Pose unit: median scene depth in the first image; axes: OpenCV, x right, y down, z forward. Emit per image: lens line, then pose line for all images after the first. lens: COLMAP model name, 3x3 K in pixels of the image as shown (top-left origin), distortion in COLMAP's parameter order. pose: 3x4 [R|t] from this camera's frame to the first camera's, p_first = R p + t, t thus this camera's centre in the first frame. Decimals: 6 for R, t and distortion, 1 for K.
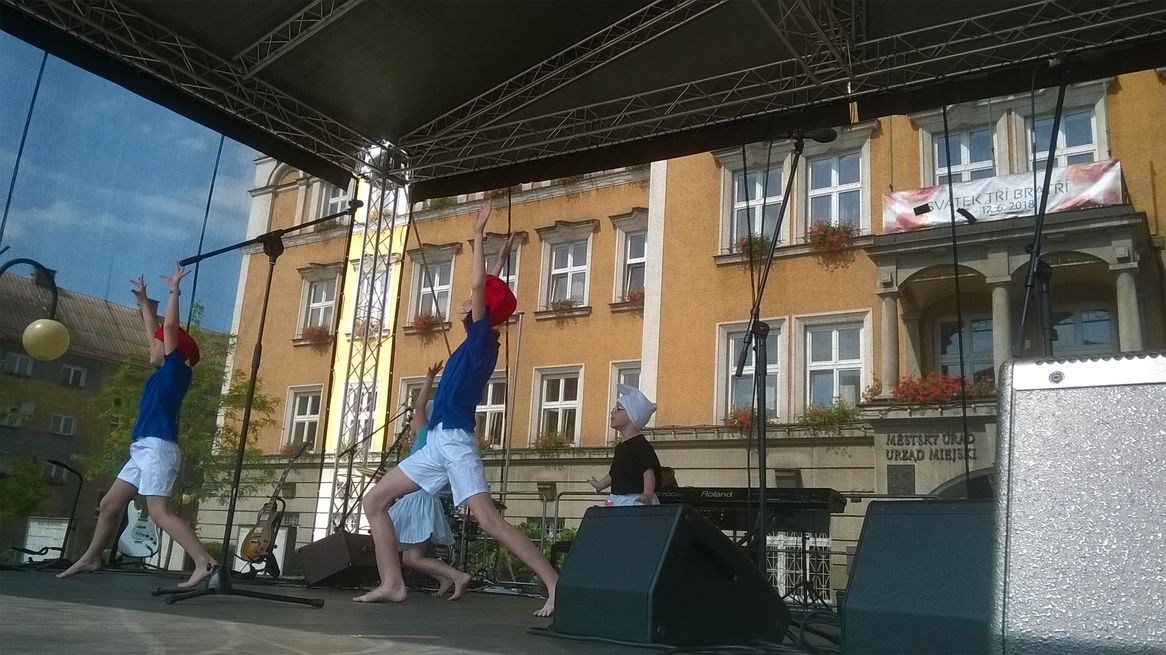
lens RADIAL K [[982.2, 0, 580.6], [0, 982.2, 331.5], [0, 0, 1]] dist [0.104621, -0.277152]
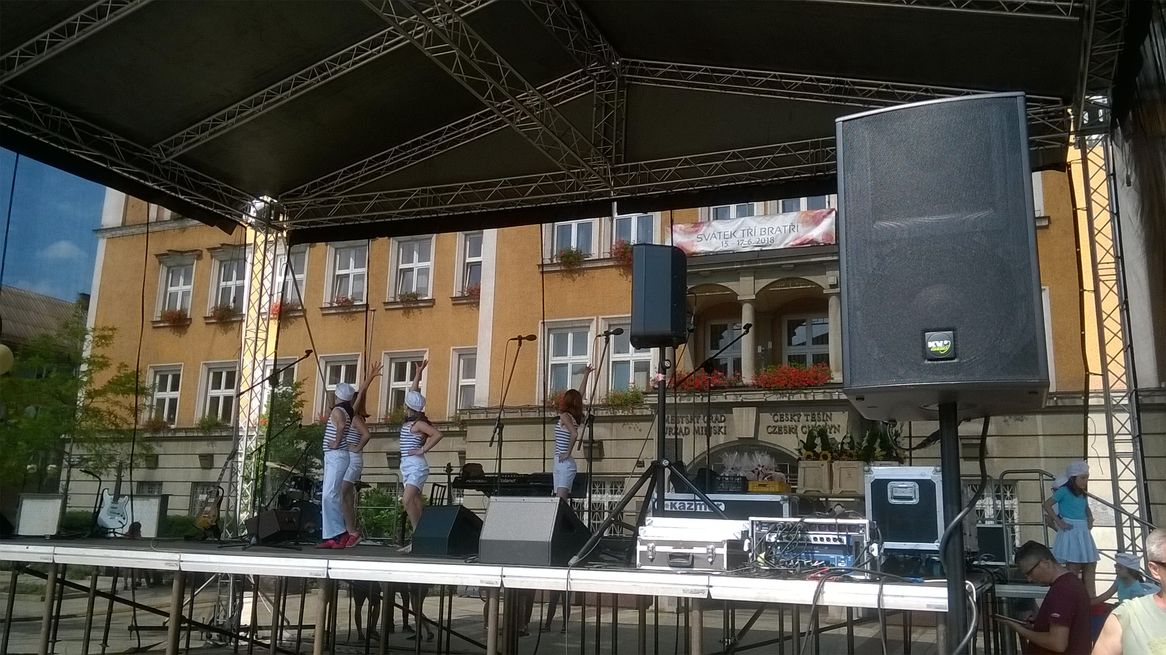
lens RADIAL K [[982.2, 0, 580.6], [0, 982.2, 331.5], [0, 0, 1]] dist [0.104621, -0.277152]
pose [[0.987832, 0.000896, 0.155523, 0.000834], [-0.008008, 0.998950, 0.045110, -0.051021], [-0.155320, -0.045807, 0.986802, -0.203463]]
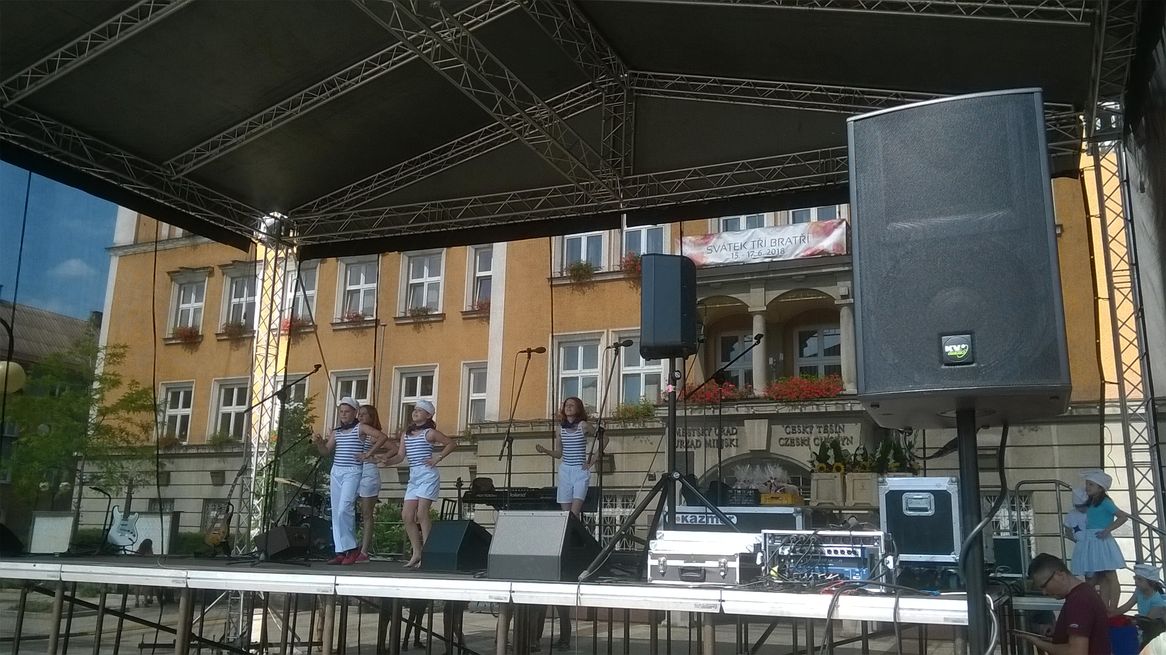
lens RADIAL K [[982.6, 0, 582.2], [0, 982.6, 332.0], [0, 0, 1]] dist [0.089890, -0.228170]
pose [[0.989264, -0.005071, 0.146049, 0.001855], [0.000463, 0.999502, 0.031566, -0.050305], [-0.146136, -0.031160, 0.988774, -0.201048]]
